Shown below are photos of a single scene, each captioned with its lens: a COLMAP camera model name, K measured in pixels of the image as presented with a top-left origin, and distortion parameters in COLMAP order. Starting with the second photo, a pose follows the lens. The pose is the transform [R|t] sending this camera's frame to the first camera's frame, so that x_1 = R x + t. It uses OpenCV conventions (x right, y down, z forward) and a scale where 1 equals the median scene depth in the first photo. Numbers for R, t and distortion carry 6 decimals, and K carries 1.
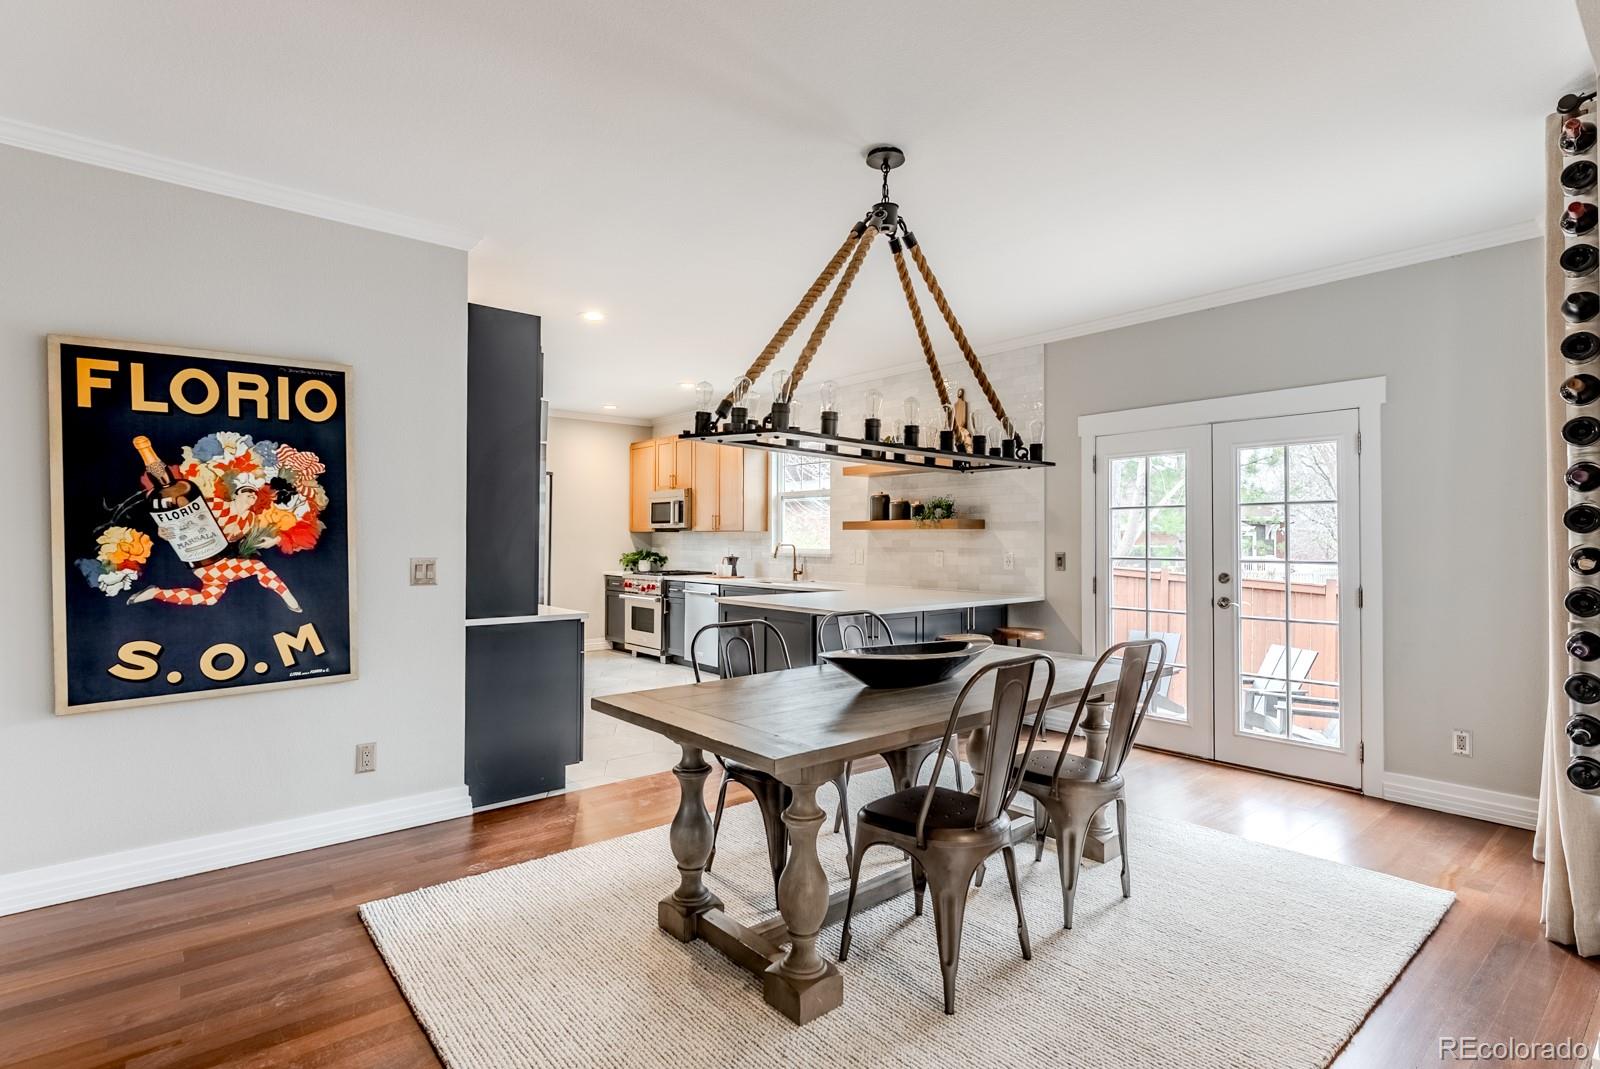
lens RADIAL K [[781.2, 0, 796.7], [0, 781.2, 529.8], [0, 0, 1]] dist [-0.001292, -0.000610]
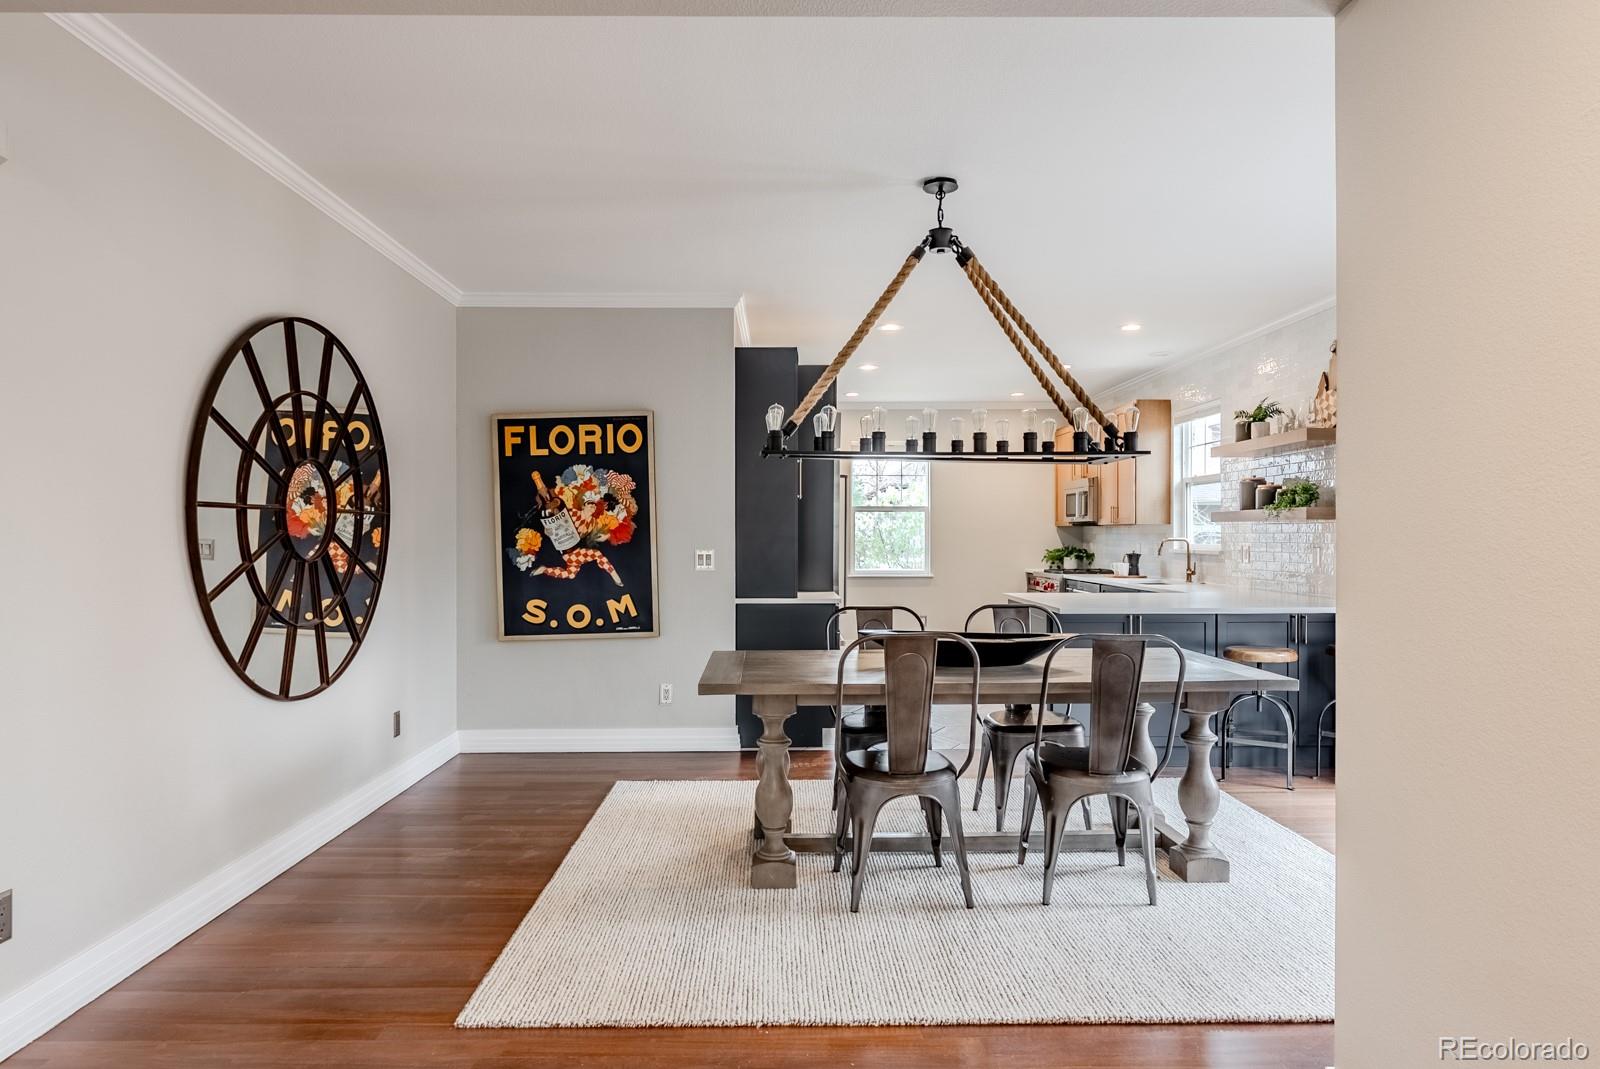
lens RADIAL K [[944.1, 0, 801.0], [0, 944.1, 541.6], [0, 0, 1]] dist [-0.002552, -0.000261]
pose [[0.776398, 0.000322, -0.630243, 0.756165], [0.012047, 0.999810, 0.015351, 0.000488], [0.630128, -0.019511, 0.776246, -0.150978]]
